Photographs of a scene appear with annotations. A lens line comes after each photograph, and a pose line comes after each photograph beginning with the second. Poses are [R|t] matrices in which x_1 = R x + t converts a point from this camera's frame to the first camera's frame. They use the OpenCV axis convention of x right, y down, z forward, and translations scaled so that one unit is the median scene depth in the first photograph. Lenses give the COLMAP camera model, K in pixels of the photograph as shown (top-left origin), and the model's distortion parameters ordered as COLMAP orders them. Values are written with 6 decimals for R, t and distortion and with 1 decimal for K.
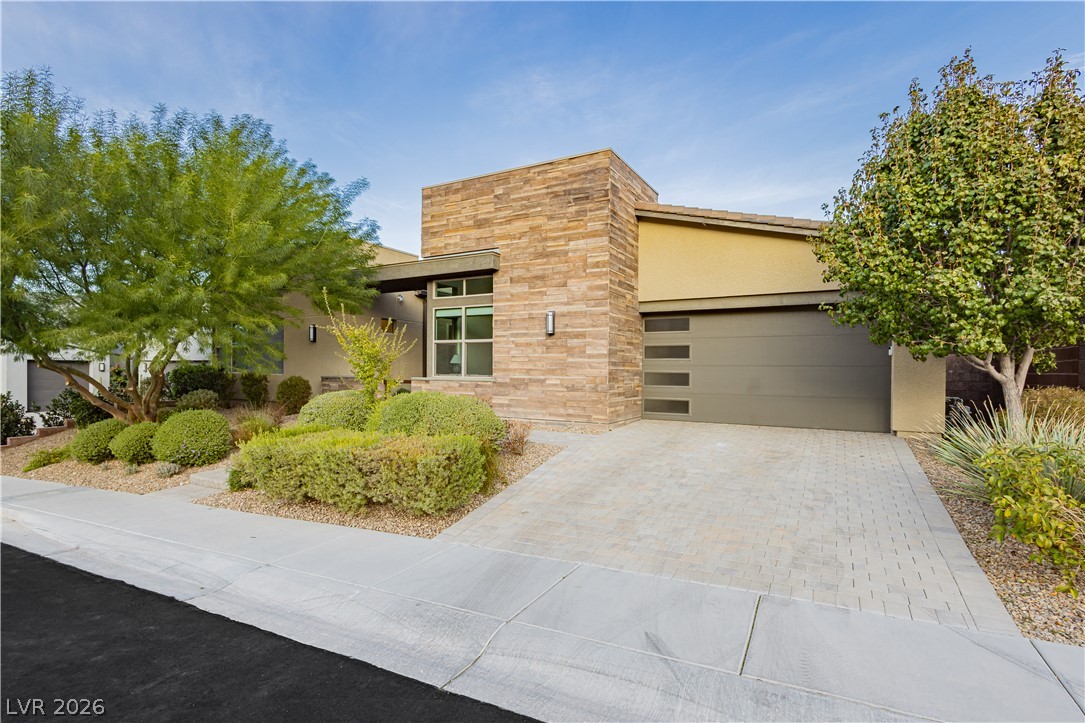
lens RADIAL K [[506.0, 0, 541.9], [0, 506.0, 354.8], [0, 0, 1]] dist [0.007864, -0.000227]
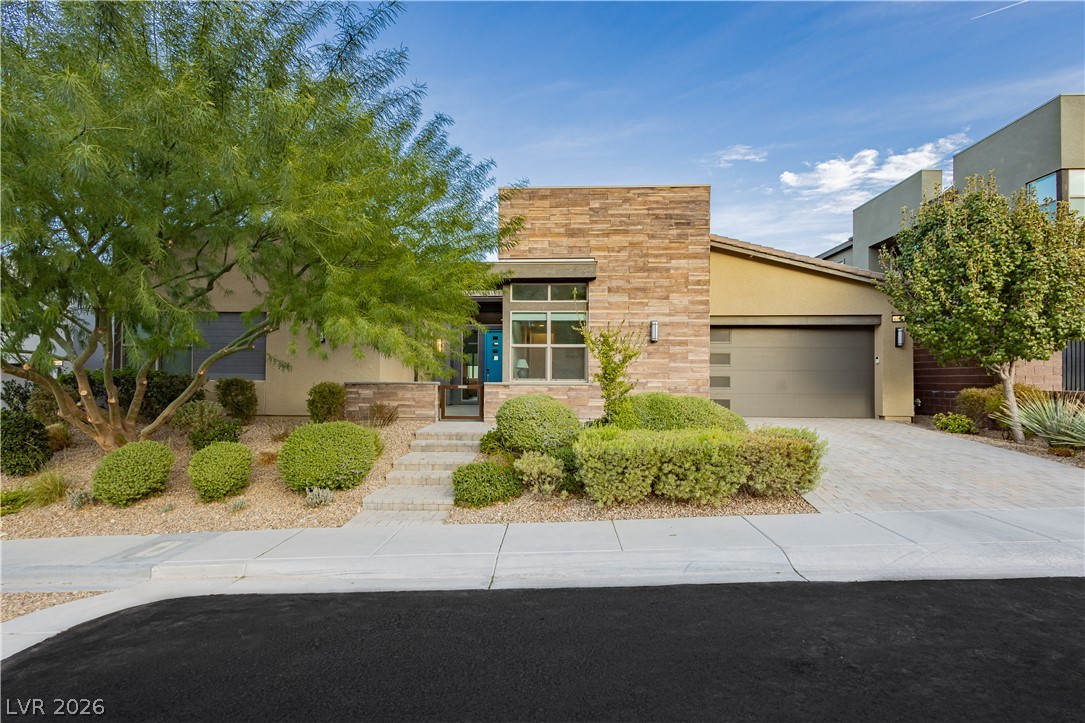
lens RADIAL K [[506.0, 0, 541.9], [0, 506.0, 354.8], [0, 0, 1]] dist [0.007864, -0.000227]
pose [[0.900889, 0.015775, 0.433763, -0.671856], [-0.008533, 0.999790, -0.018638, 0.011086], [-0.433965, 0.013089, 0.900834, 0.106352]]
